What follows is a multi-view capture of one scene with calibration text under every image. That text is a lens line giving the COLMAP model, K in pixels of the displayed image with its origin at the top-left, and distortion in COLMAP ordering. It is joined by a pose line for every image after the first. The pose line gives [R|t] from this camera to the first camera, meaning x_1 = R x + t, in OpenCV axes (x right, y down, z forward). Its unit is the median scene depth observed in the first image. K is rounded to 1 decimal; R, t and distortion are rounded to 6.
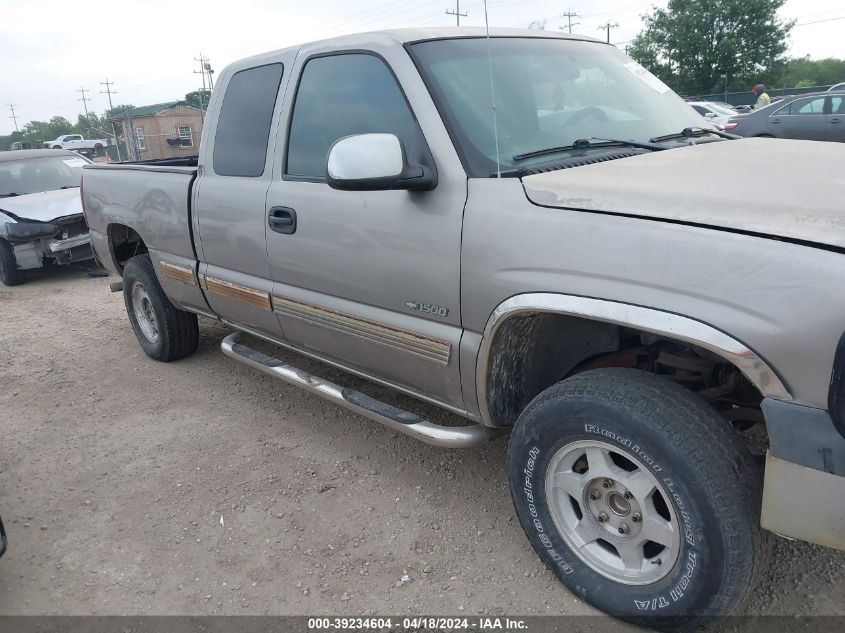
lens RADIAL K [[663.4, 0, 420.8], [0, 663.4, 313.9], [0, 0, 1]] dist [0.047667, -0.078278]
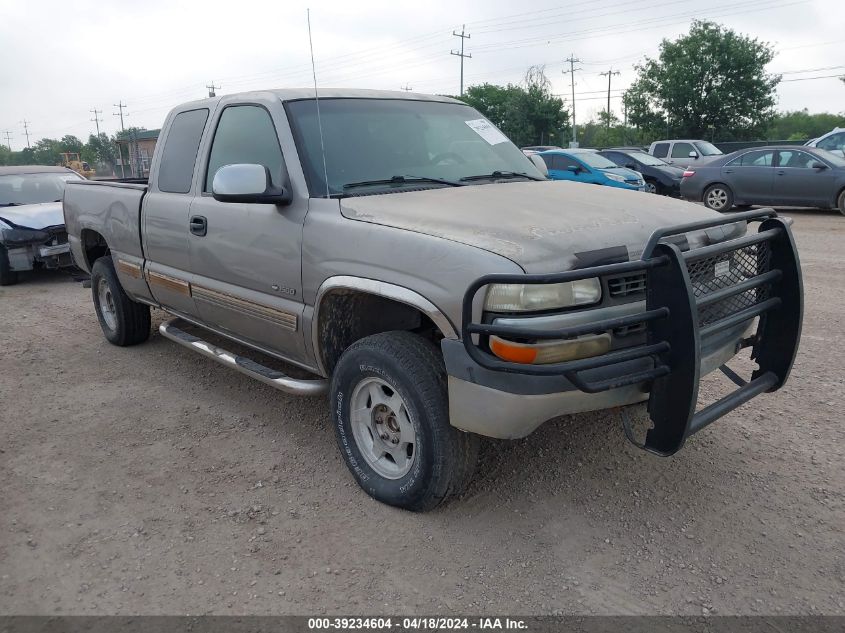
lens RADIAL K [[662.4, 0, 420.6], [0, 662.4, 321.3], [0, 0, 1]] dist [0.048878, -0.077330]
pose [[0.998950, 0.045787, -0.001272, 0.162764], [-0.045802, 0.998233, -0.037854, 0.052315], [-0.000464, 0.037873, 0.999282, -0.211165]]
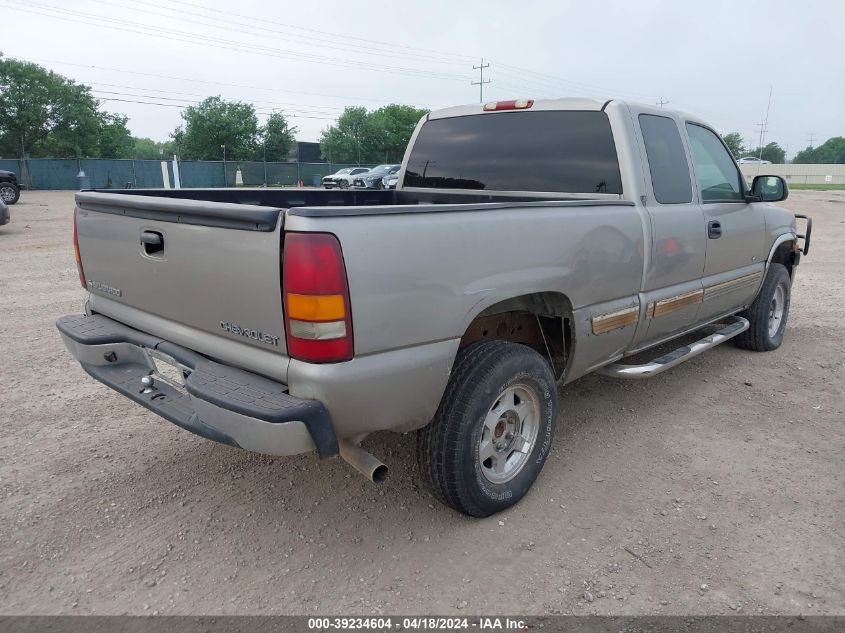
lens RADIAL K [[662.4, 0, 420.6], [0, 662.4, 321.3], [0, 0, 1]] dist [0.048878, -0.077330]
pose [[-0.088457, -0.144244, 0.985581, -1.165783], [0.276014, 0.947164, 0.163394, -0.265894], [-0.957075, 0.286487, -0.043969, 1.251523]]
